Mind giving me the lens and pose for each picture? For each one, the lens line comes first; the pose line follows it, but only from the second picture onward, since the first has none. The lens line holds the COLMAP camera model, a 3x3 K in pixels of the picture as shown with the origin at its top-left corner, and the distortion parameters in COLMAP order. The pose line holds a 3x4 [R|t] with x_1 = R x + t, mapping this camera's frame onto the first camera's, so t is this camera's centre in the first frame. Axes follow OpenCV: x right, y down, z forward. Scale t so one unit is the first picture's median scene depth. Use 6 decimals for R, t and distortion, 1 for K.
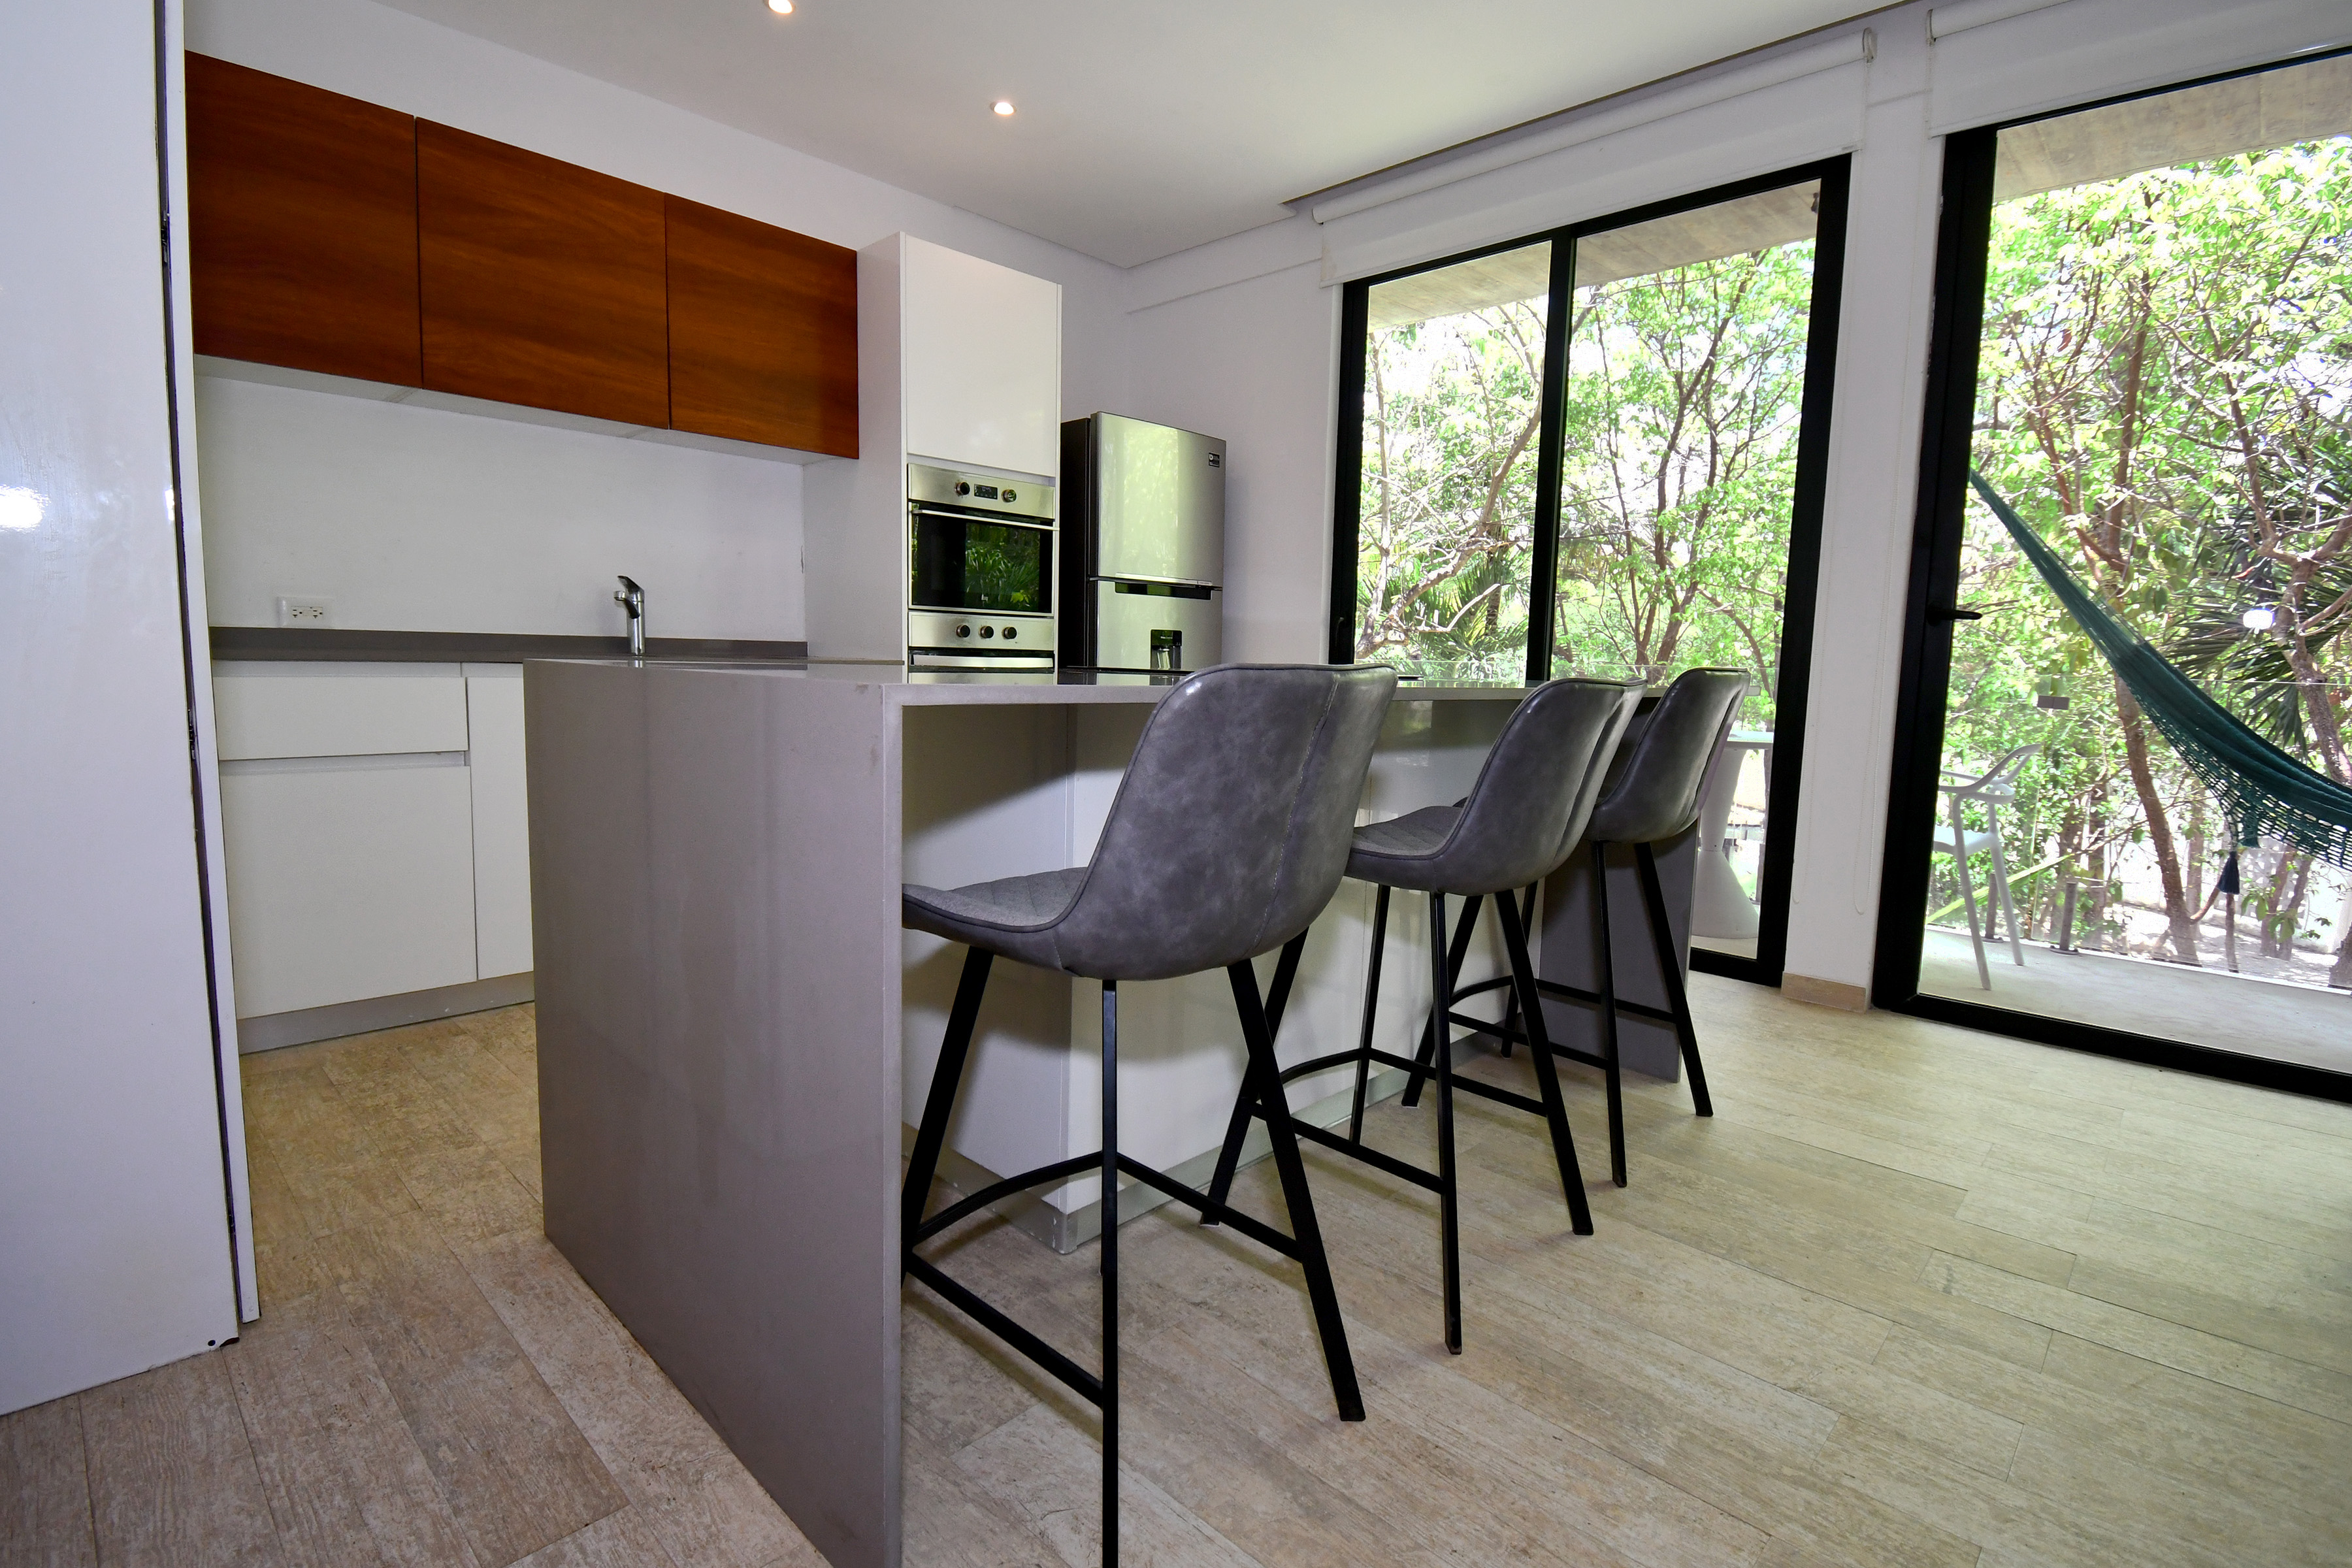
lens RADIAL K [[1079.8, 0, 1185.9], [0, 1079.8, 775.2], [0, 0, 1]] dist [-0.004469, -0.010082]
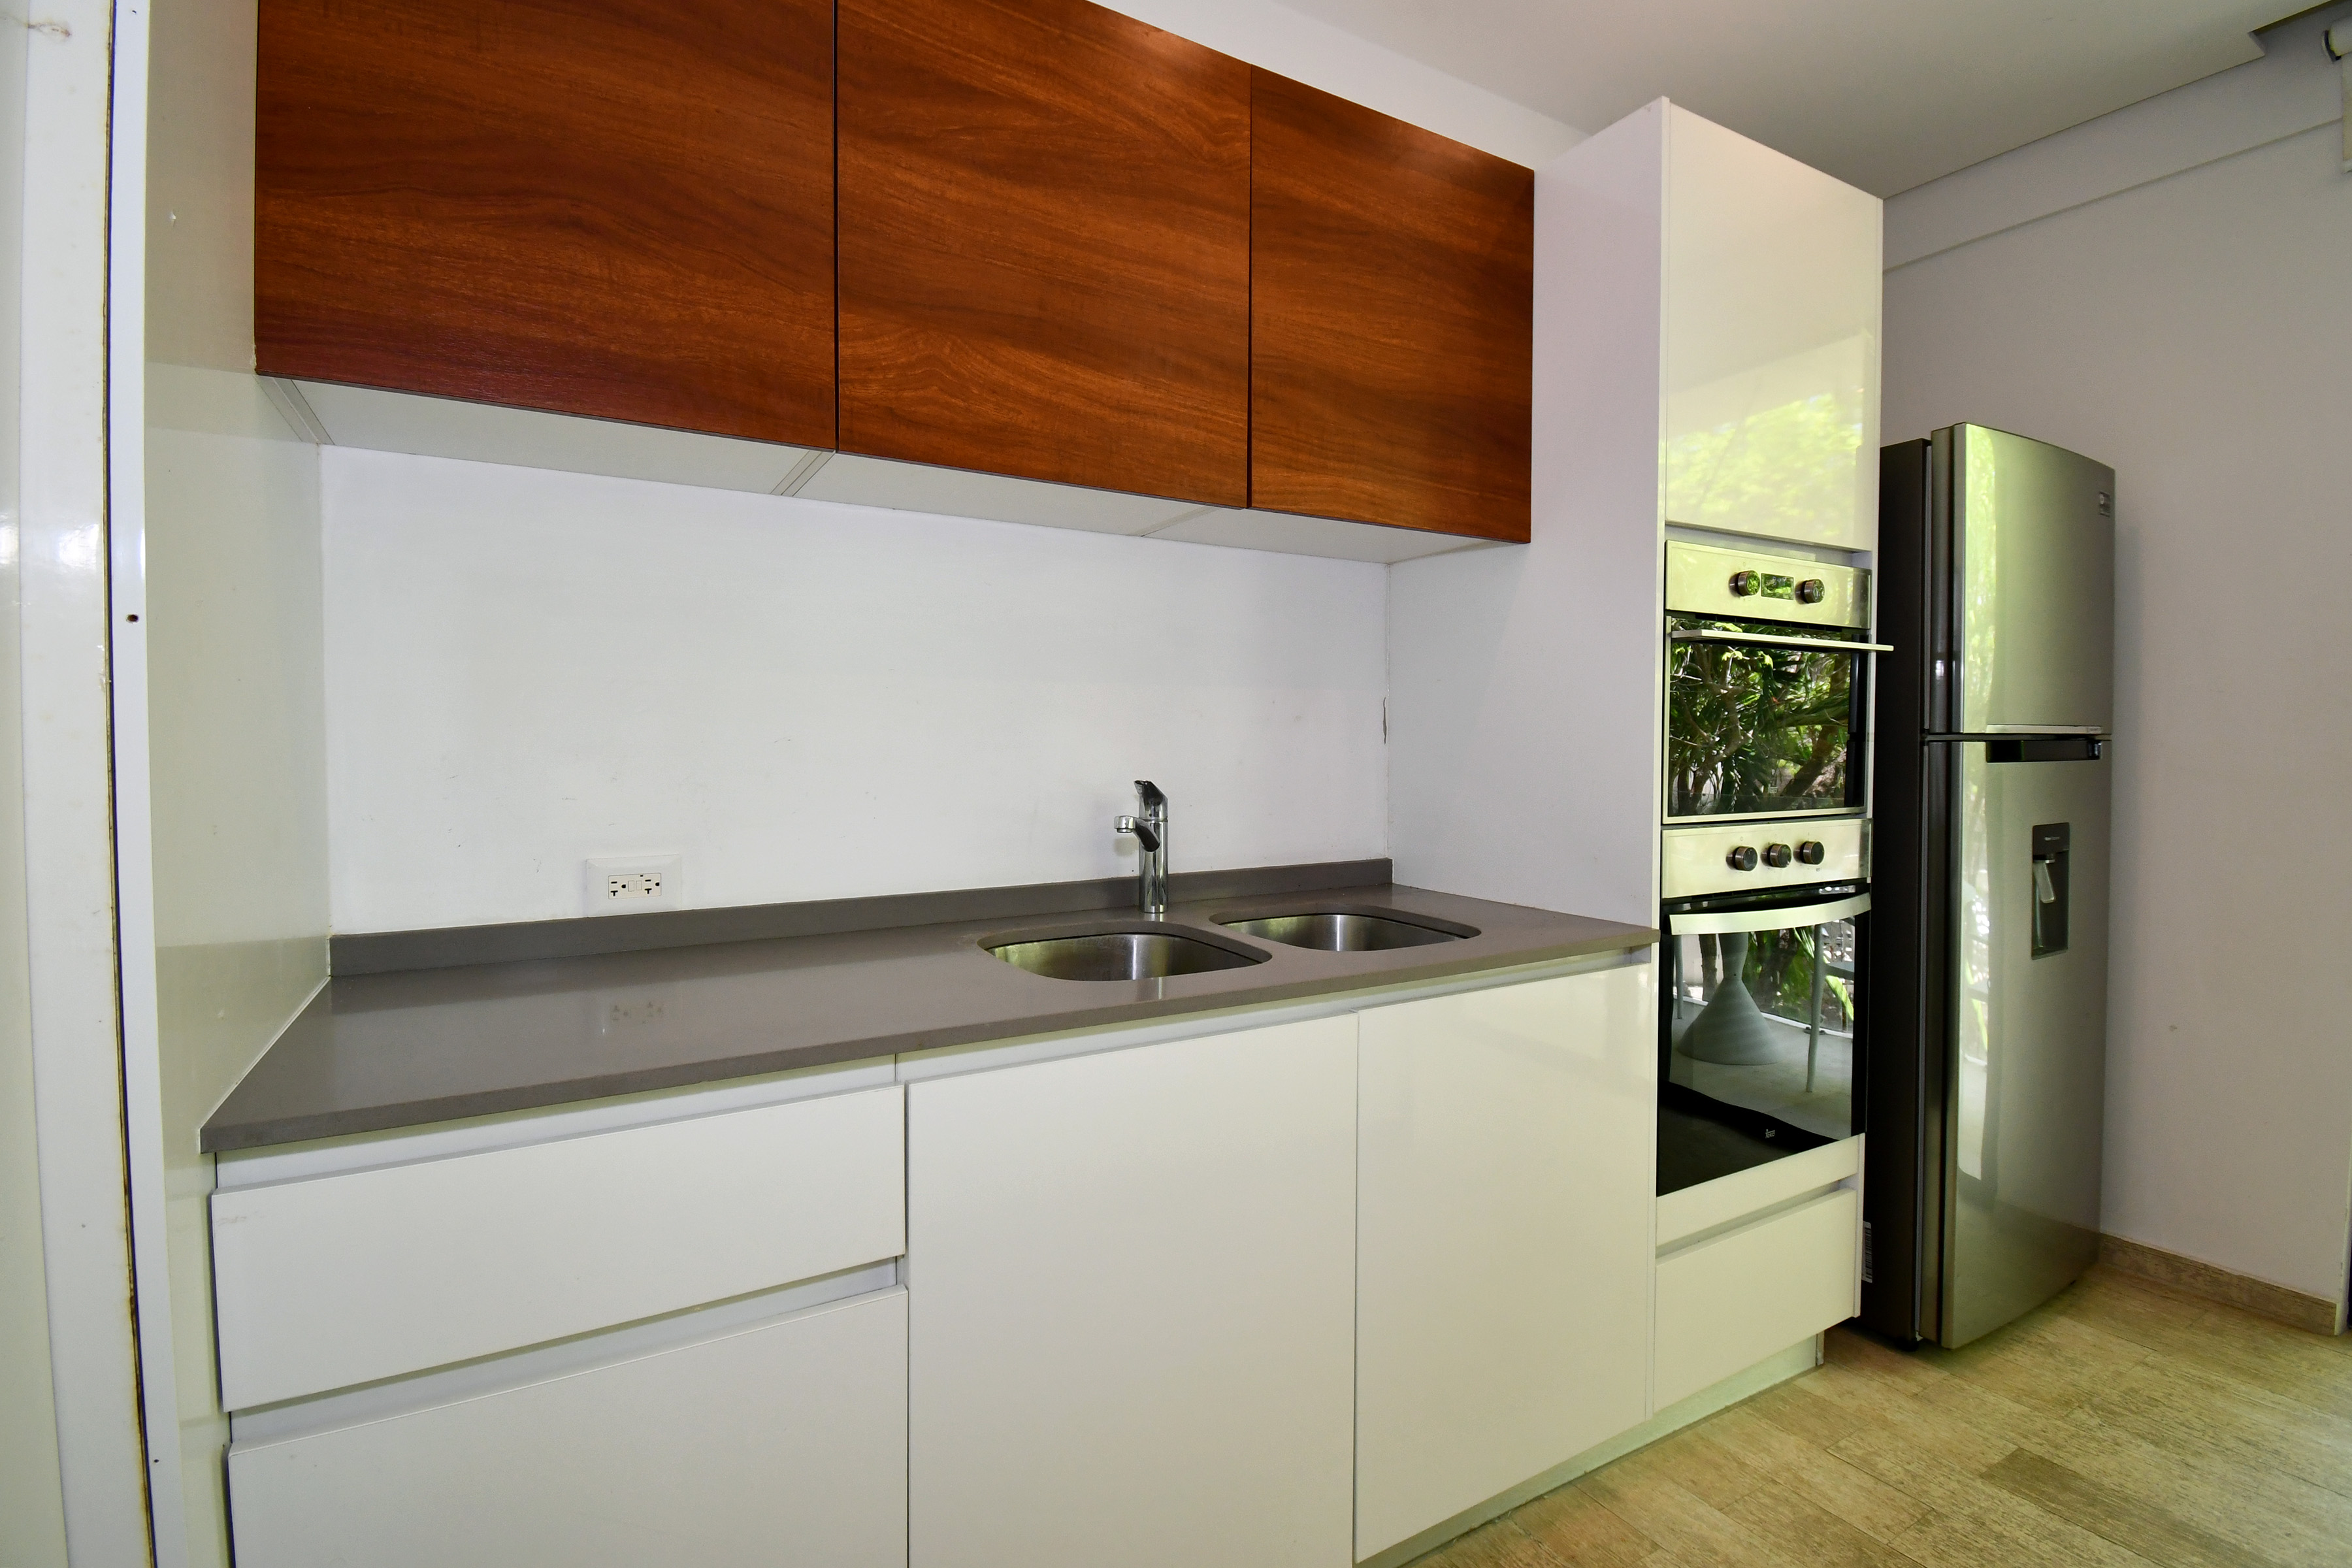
lens RADIAL K [[1079.8, 0, 1189.0], [0, 1079.8, 773.0], [0, 0, 1]] dist [-0.004469, -0.010082]
pose [[0.959170, -0.019293, -0.282172, -0.329921], [-0.005107, 0.996327, -0.085482, -0.135835], [0.282785, 0.083433, 0.955548, 0.460320]]
